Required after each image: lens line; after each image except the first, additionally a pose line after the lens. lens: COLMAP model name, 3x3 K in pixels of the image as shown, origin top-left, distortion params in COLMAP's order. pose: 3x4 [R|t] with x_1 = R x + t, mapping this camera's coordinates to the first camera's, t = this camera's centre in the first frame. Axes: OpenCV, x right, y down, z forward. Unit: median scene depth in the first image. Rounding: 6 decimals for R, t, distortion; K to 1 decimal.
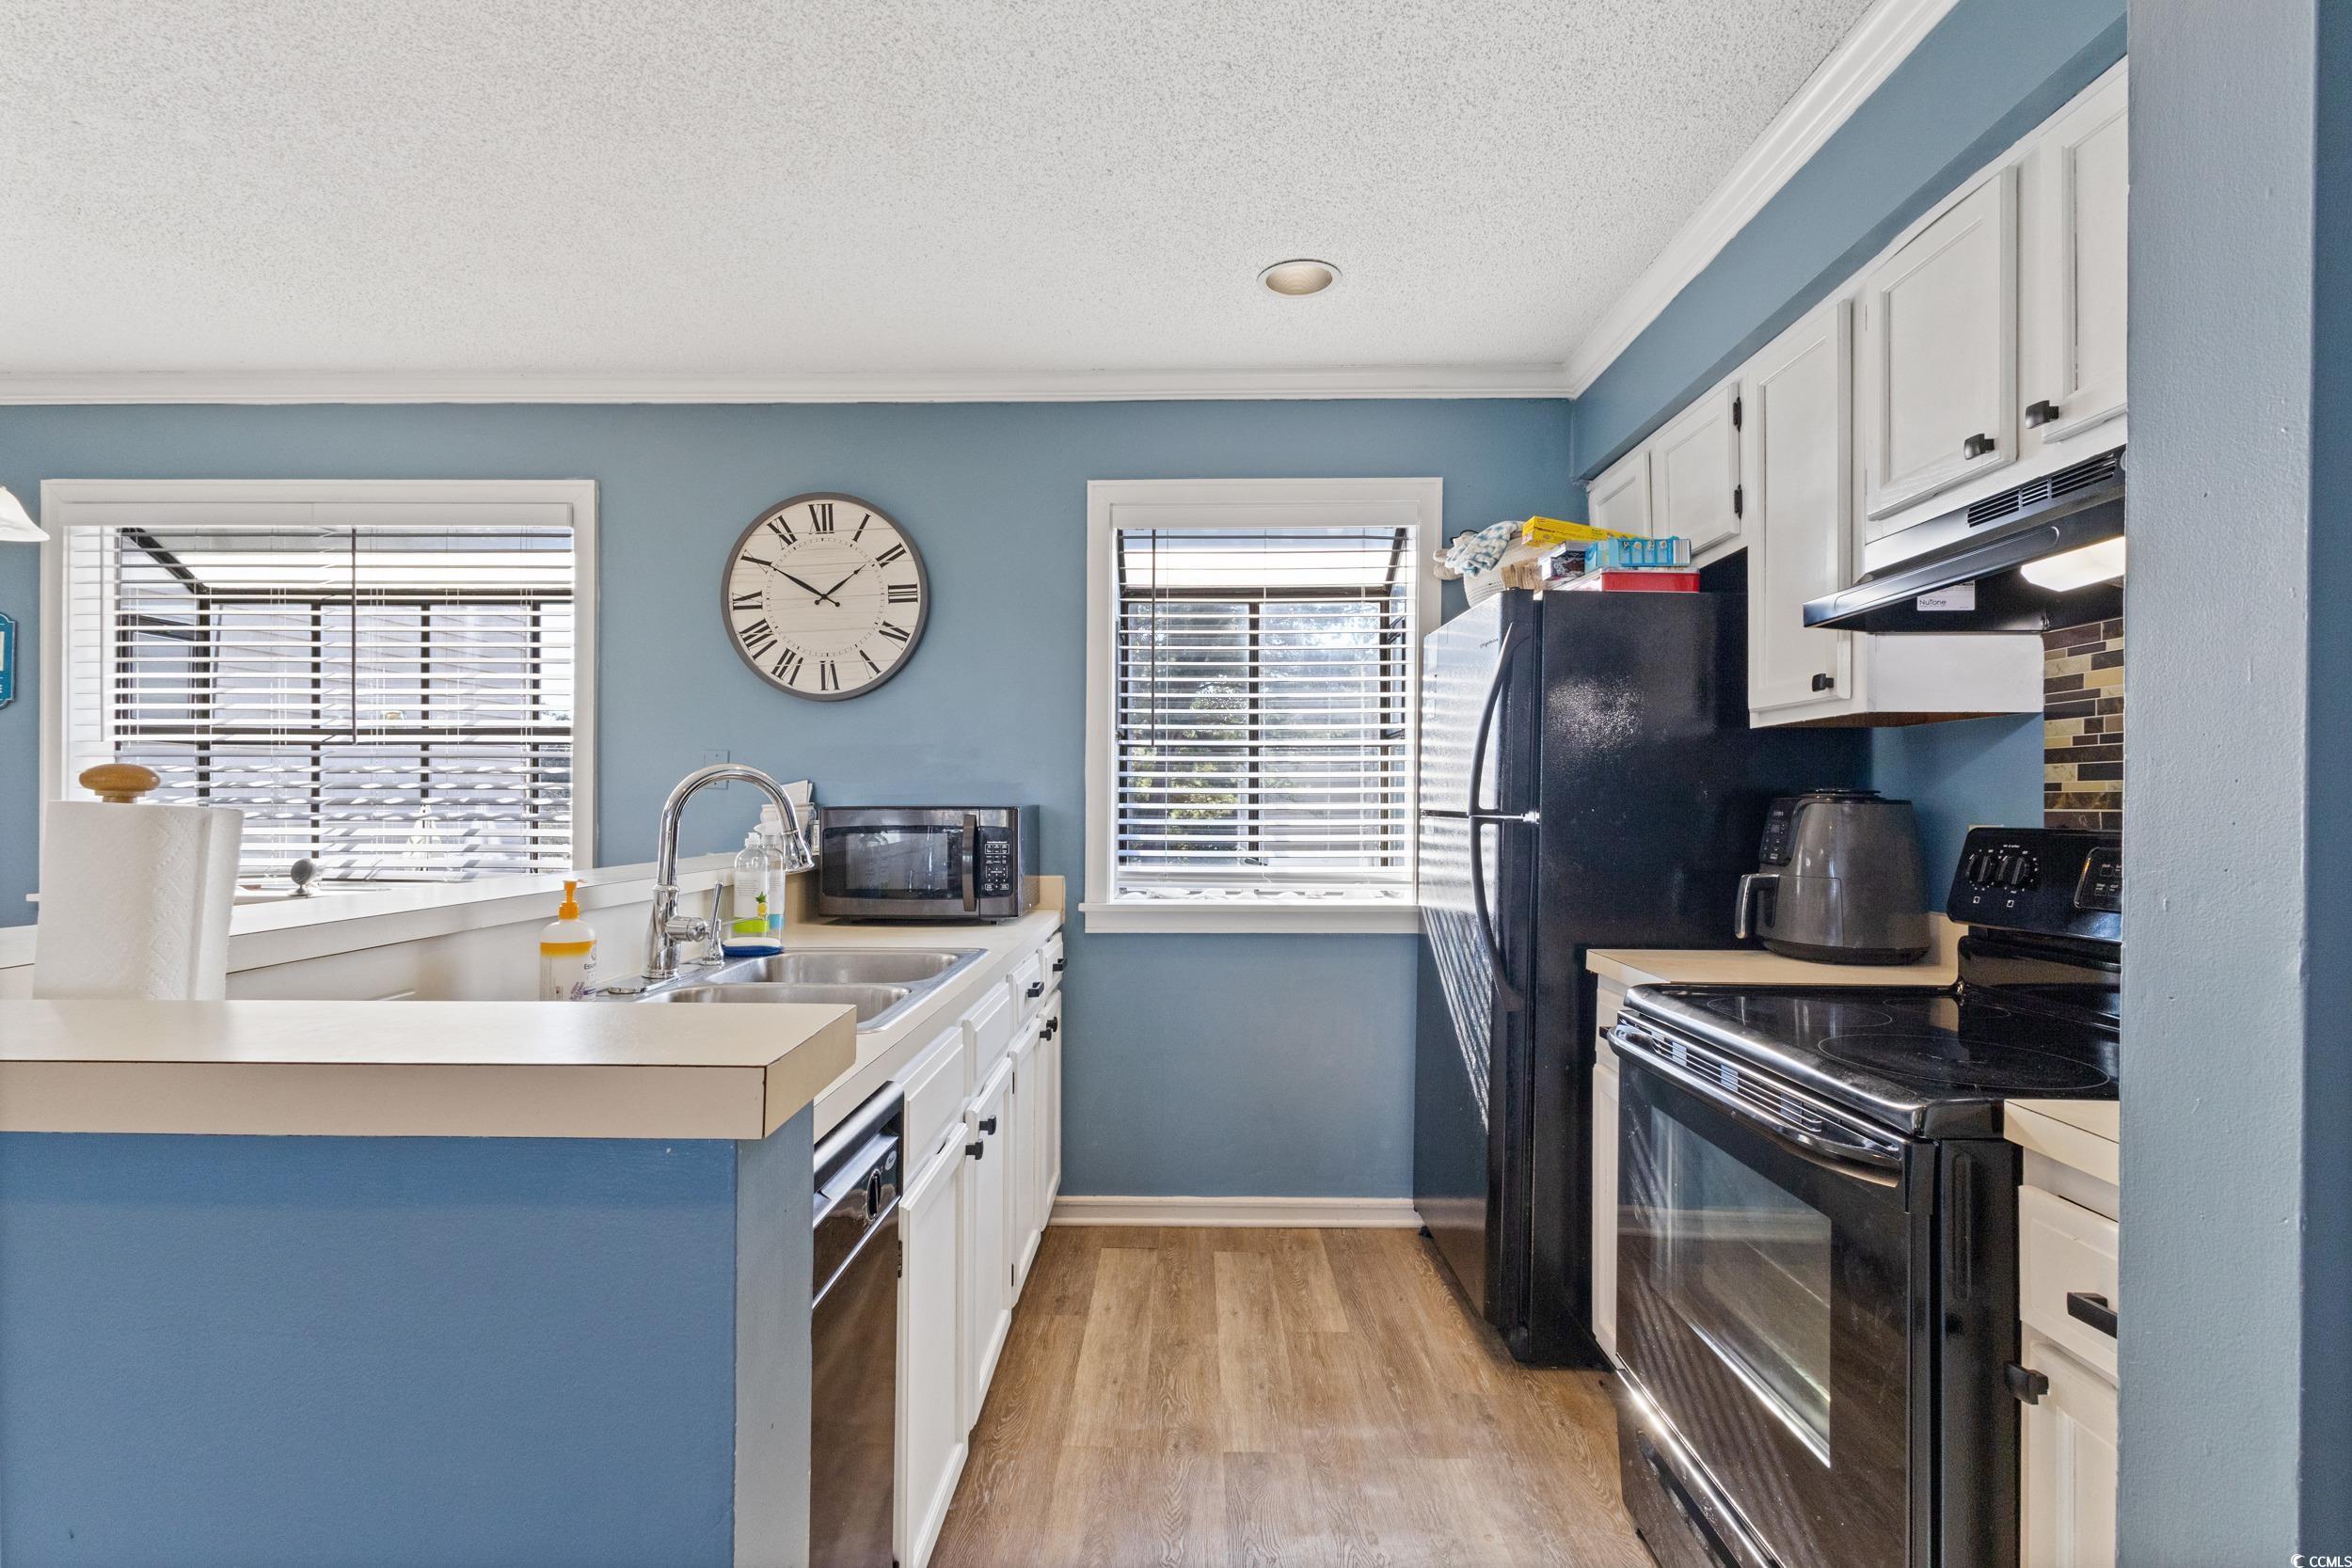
lens RADIAL K [[1100.1, 0, 1156.1], [0, 1100.1, 791.6], [0, 0, 1]] dist [0.003544, 0.002345]
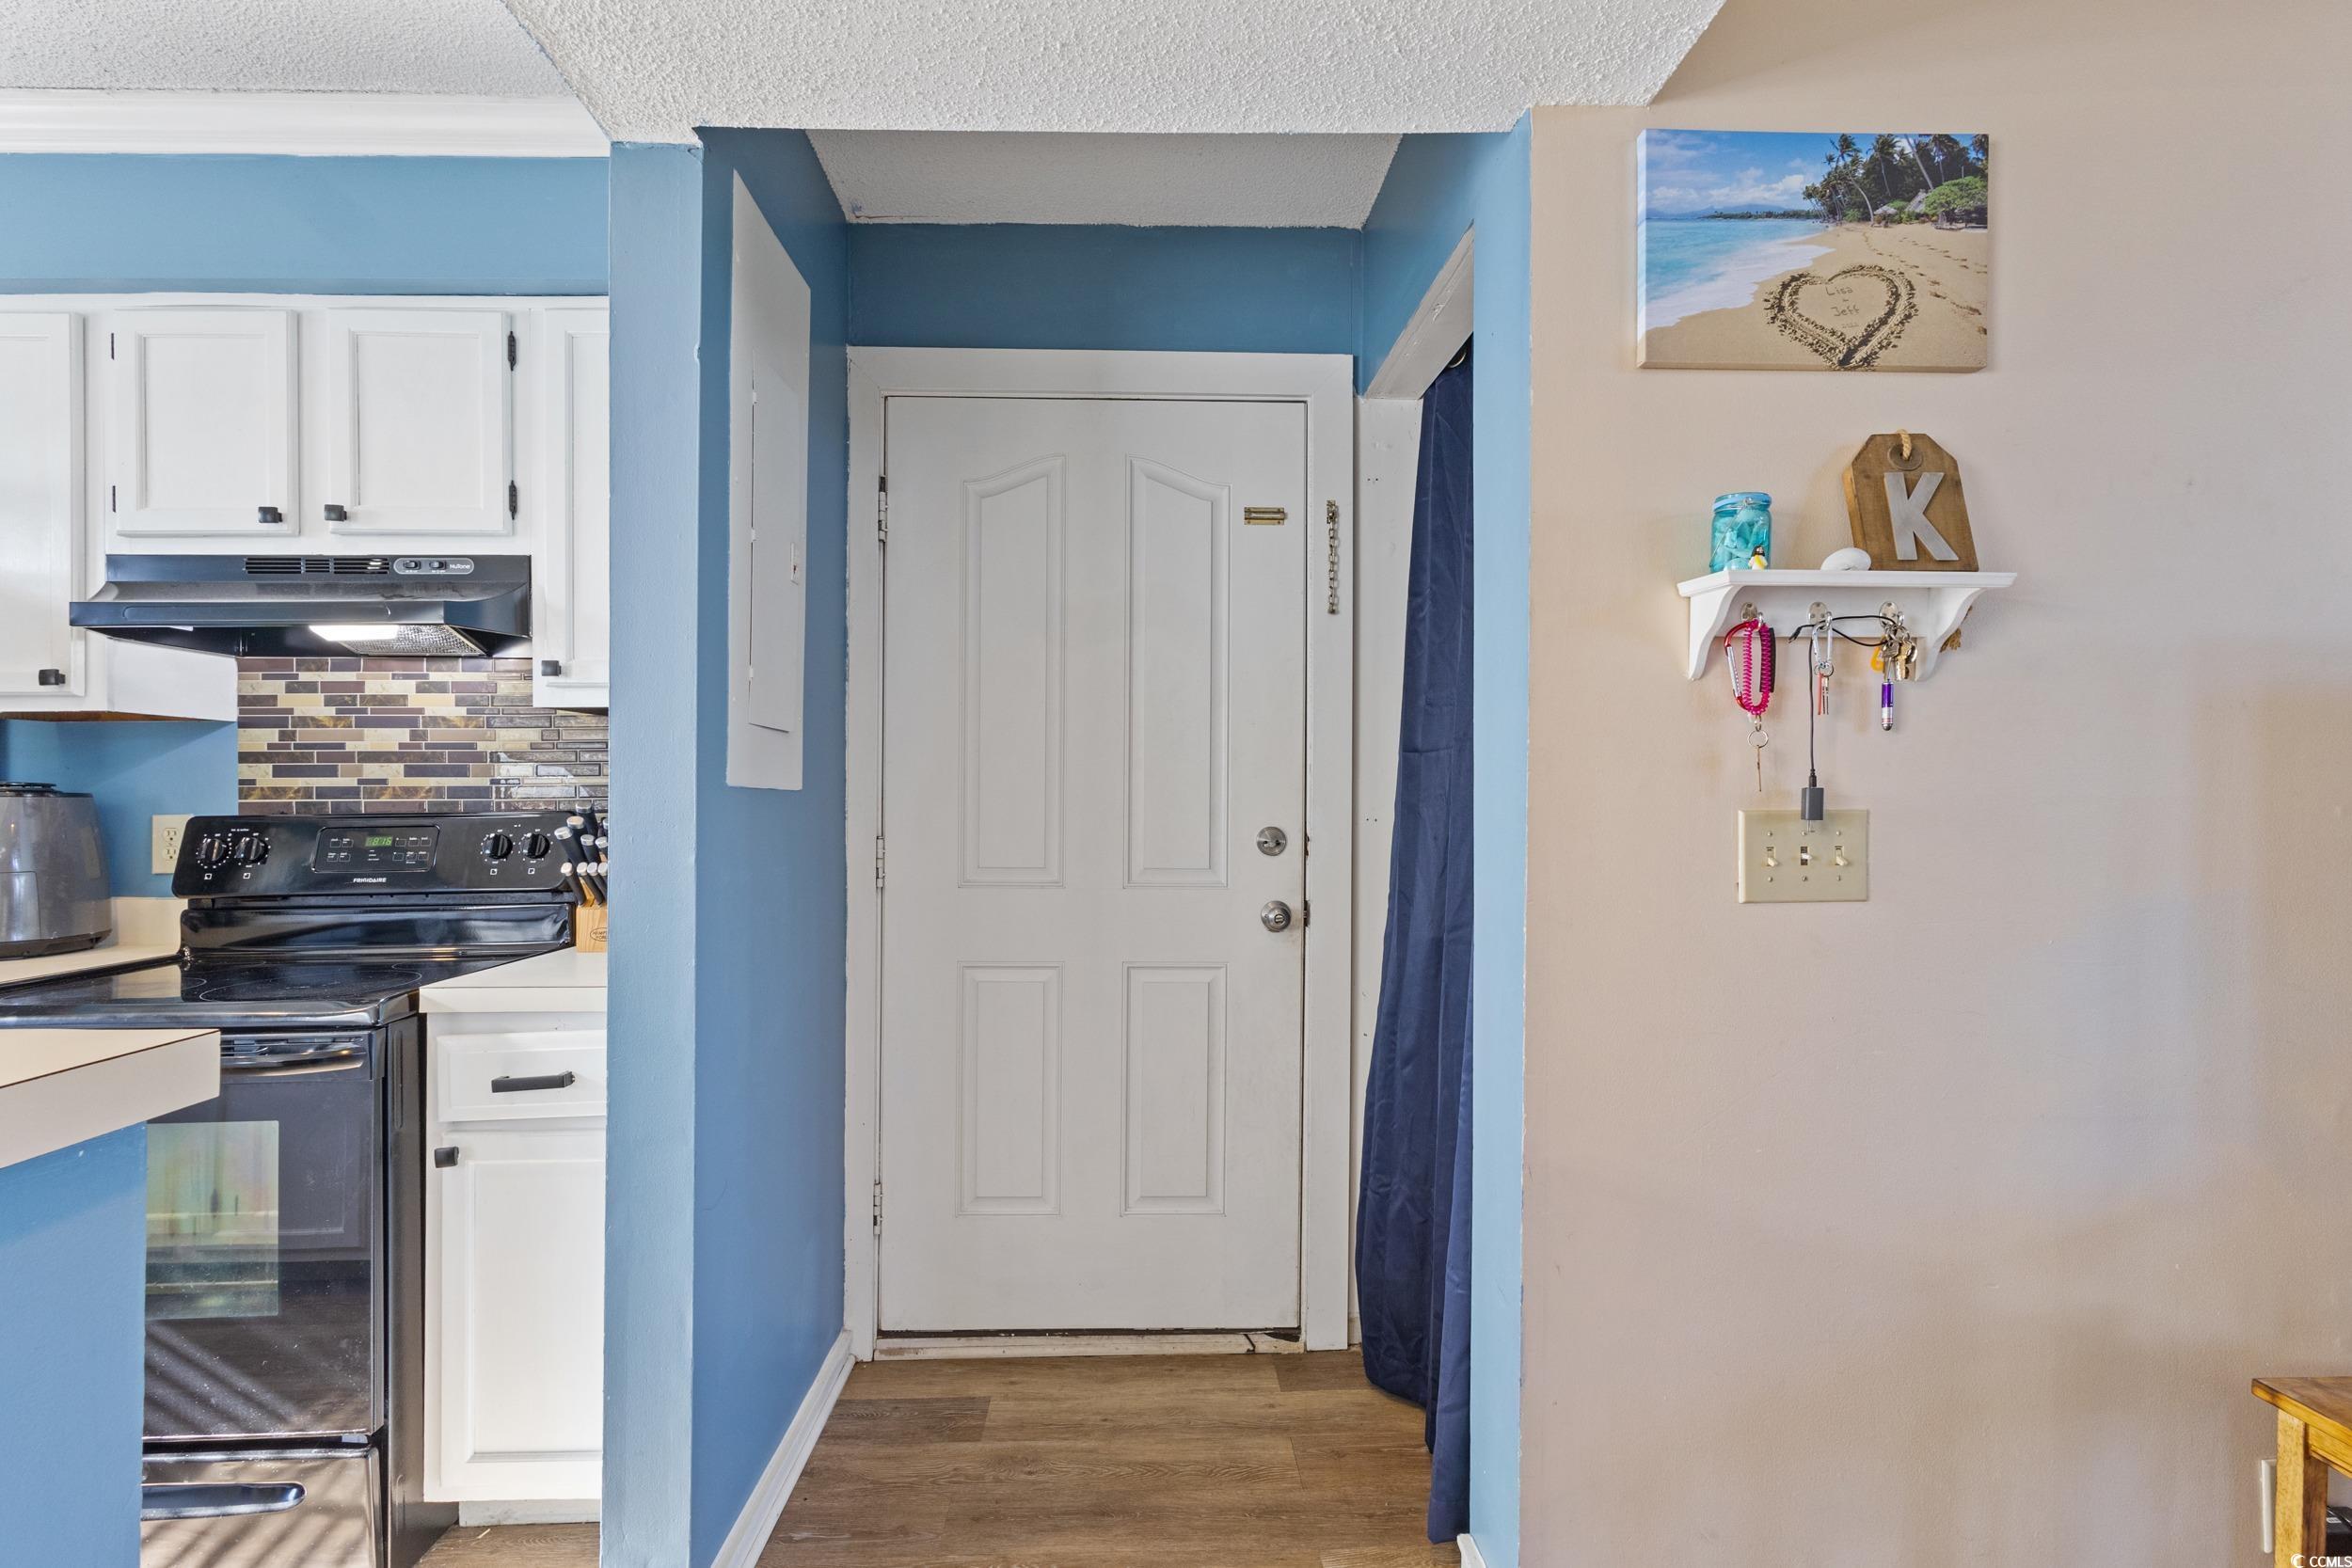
lens RADIAL K [[1100.1, 0, 1164.2], [0, 1100.1, 793.5], [0, 0, 1]] dist [0.003544, 0.002345]
pose [[-0.058820, -0.003007, 0.998264, -0.307786], [-0.004810, 0.999985, 0.002729, 0.000207], [-0.998257, -0.004641, -0.058834, 0.022321]]
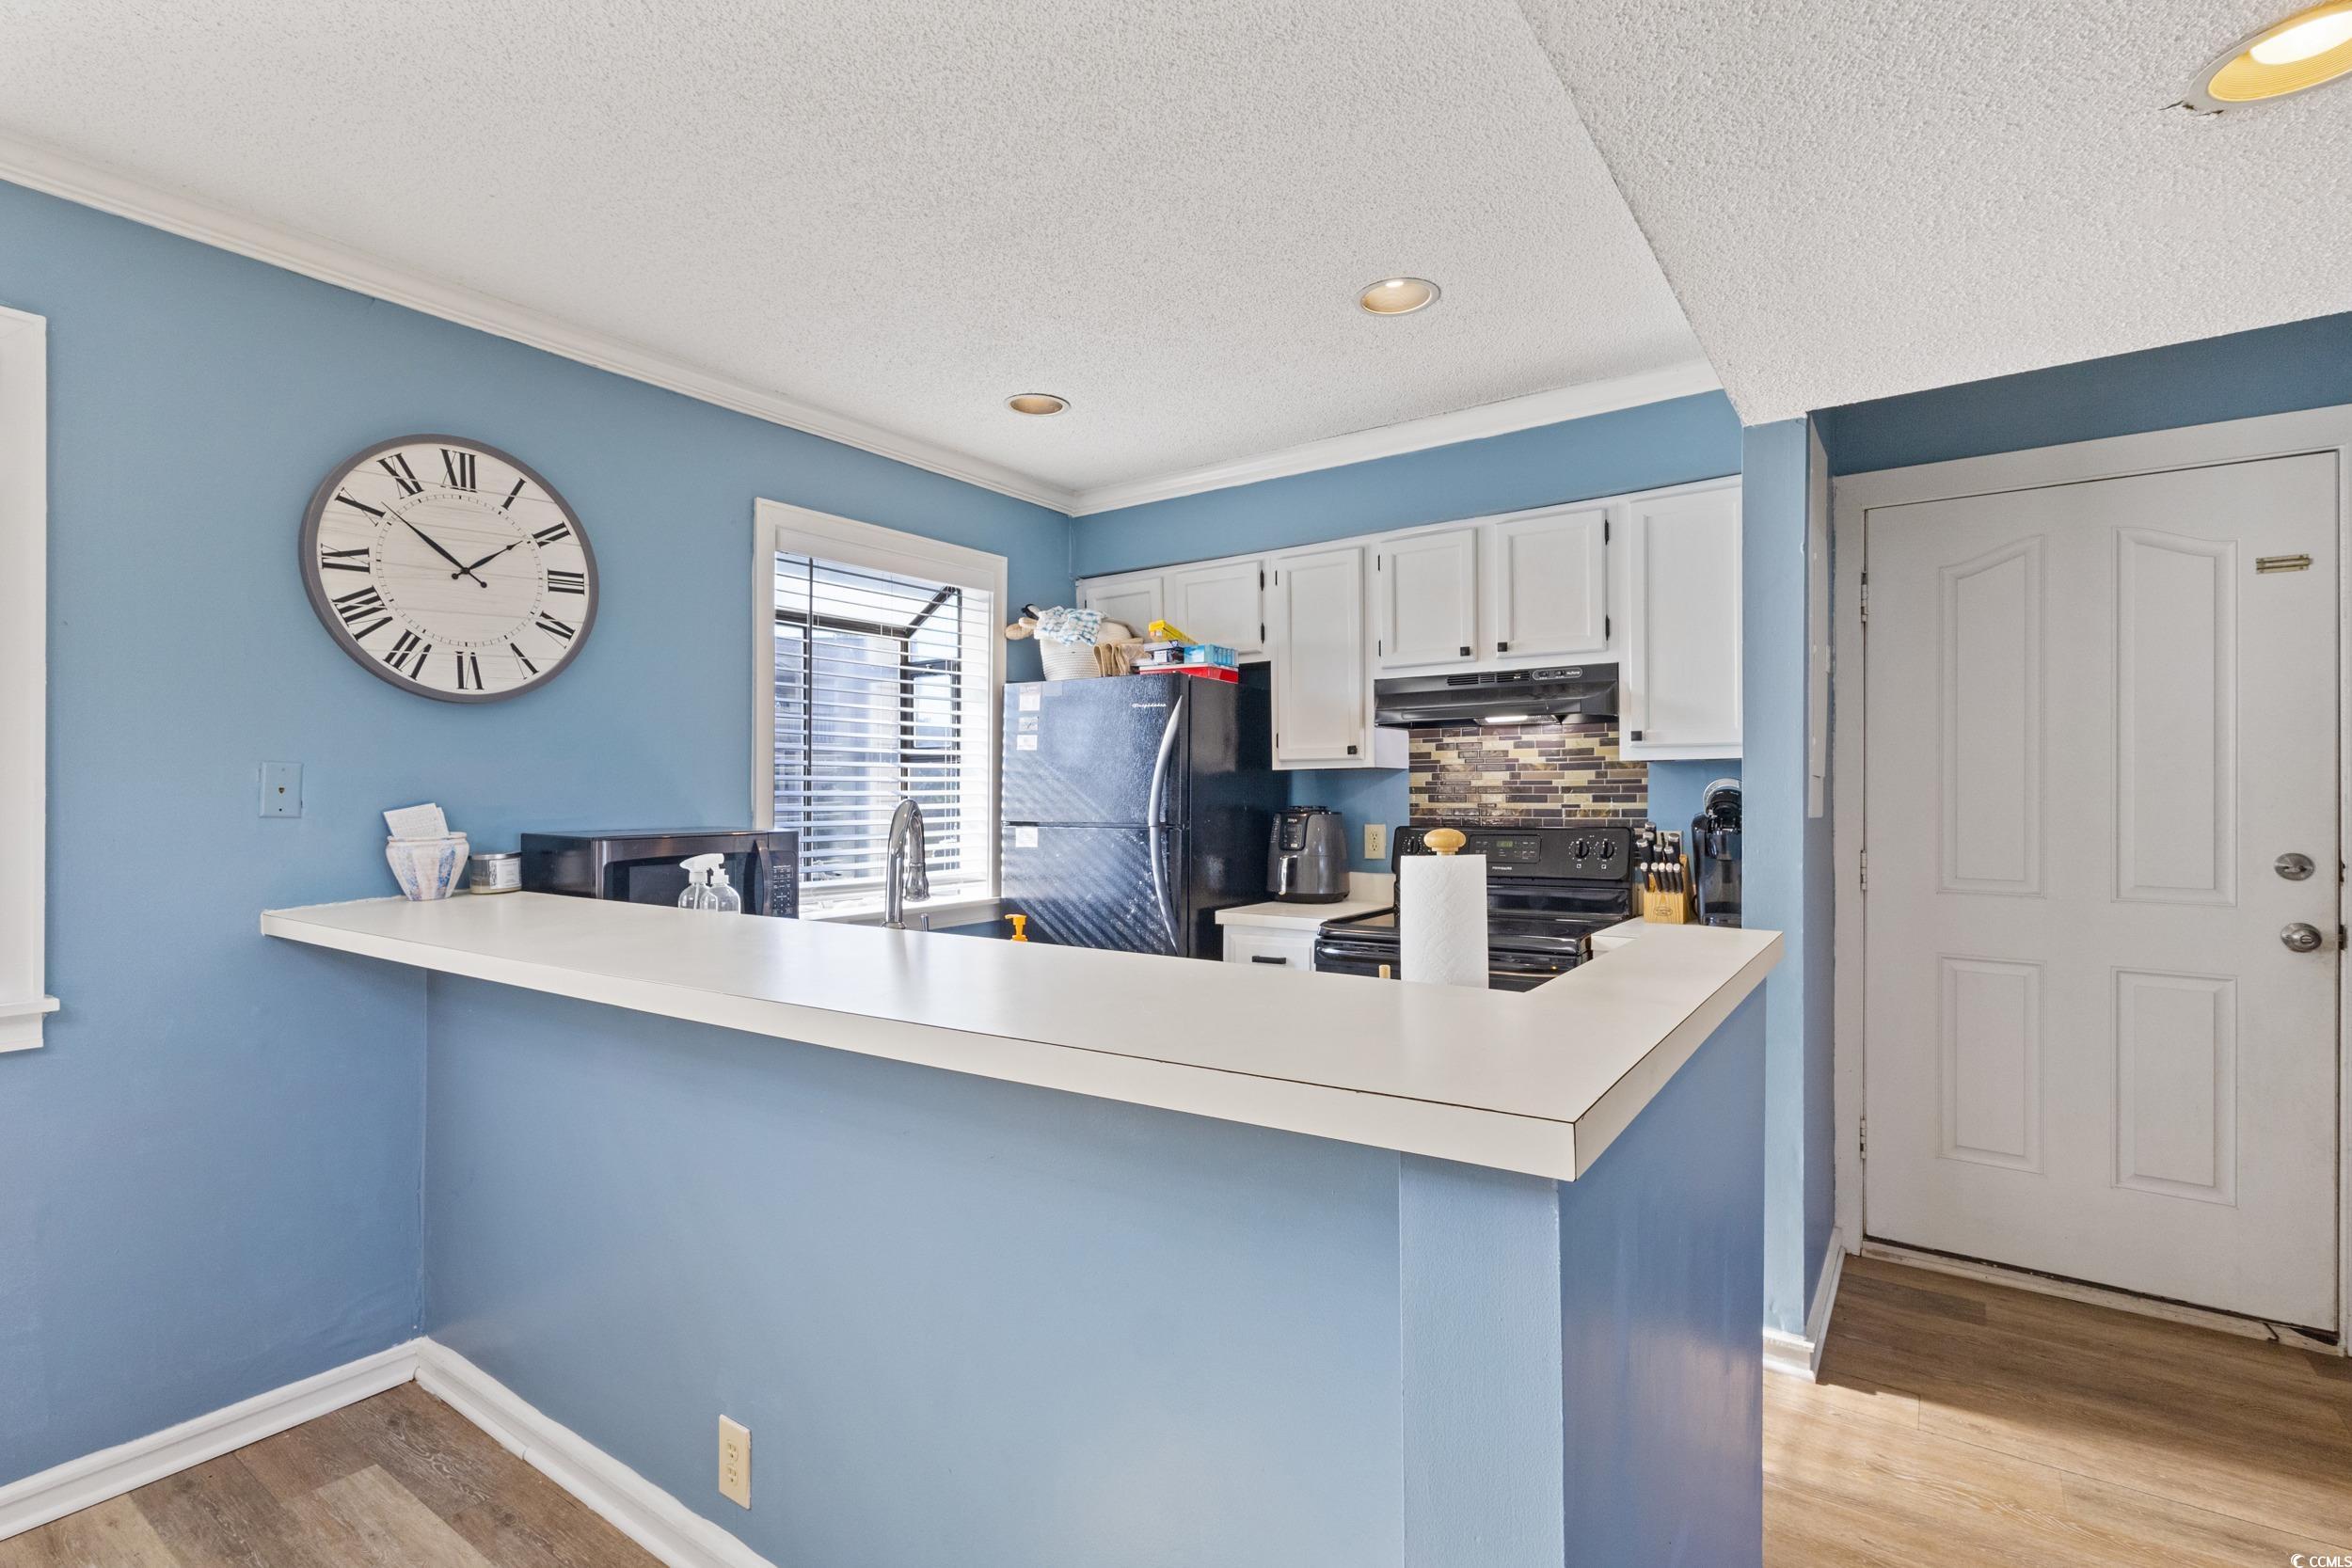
lens RADIAL K [[1100.1, 0, 1175.8], [0, 1100.1, 783.9], [0, 0, 1]] dist [0.003544, 0.002345]
pose [[0.554075, 0.002681, 0.832463, -0.710295], [-0.001747, 0.999996, -0.002058, -0.024402], [-0.832465, -0.000314, 0.554077, 0.143540]]
